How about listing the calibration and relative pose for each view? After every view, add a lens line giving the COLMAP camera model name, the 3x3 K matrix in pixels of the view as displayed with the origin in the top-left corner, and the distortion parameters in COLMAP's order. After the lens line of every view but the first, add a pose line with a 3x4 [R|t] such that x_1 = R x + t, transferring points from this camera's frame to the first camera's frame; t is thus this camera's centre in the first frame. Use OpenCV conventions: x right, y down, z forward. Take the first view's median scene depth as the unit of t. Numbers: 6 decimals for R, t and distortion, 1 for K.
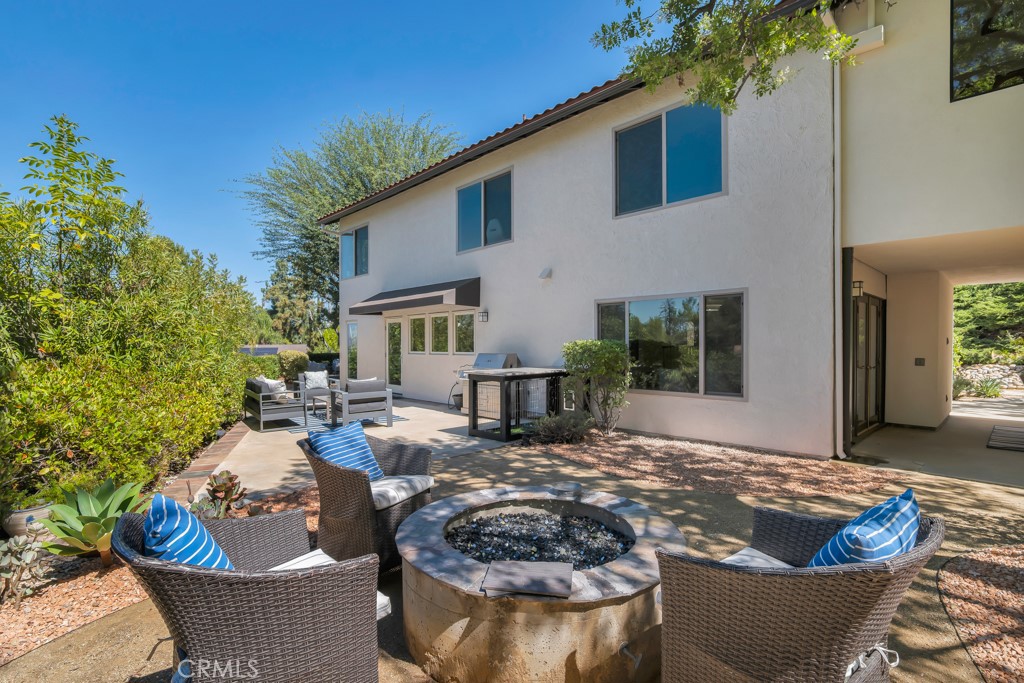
lens RADIAL K [[486.1, 0, 511.9], [0, 486.1, 346.6], [0, 0, 1]] dist [-0.002982, -0.000727]
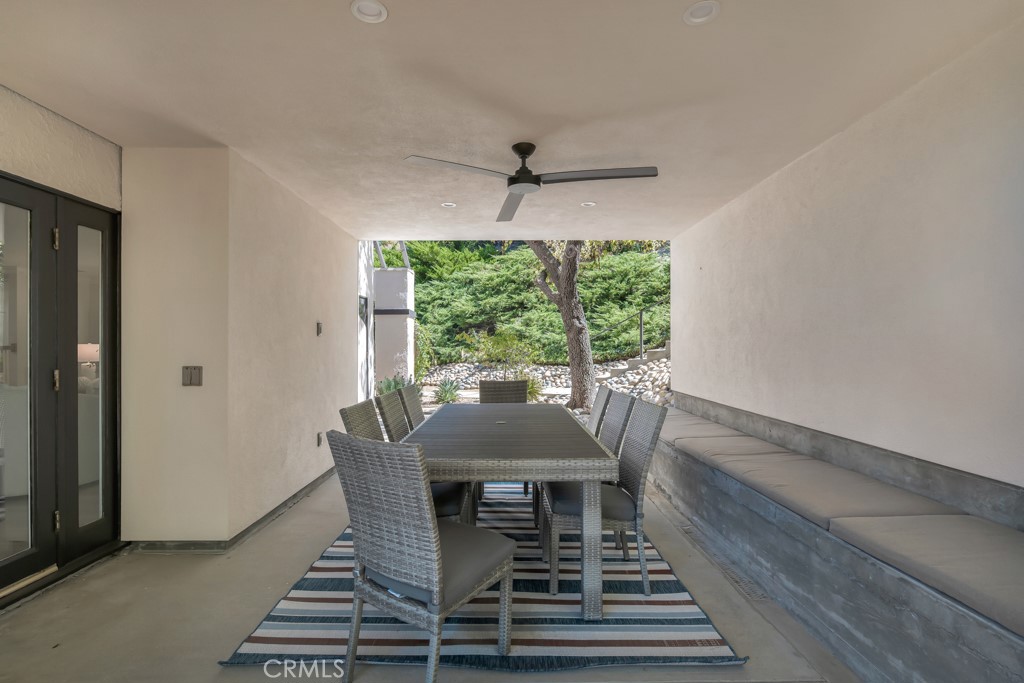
lens RADIAL K [[486.1, 0, 508.0], [0, 486.1, 342.9], [0, 0, 1]] dist [-0.002982, -0.000727]
pose [[0.689430, -0.003668, 0.724343, 0.348876], [0.014120, 0.999865, -0.008376, 0.005595], [-0.724215, 0.016002, 0.689389, 0.261486]]
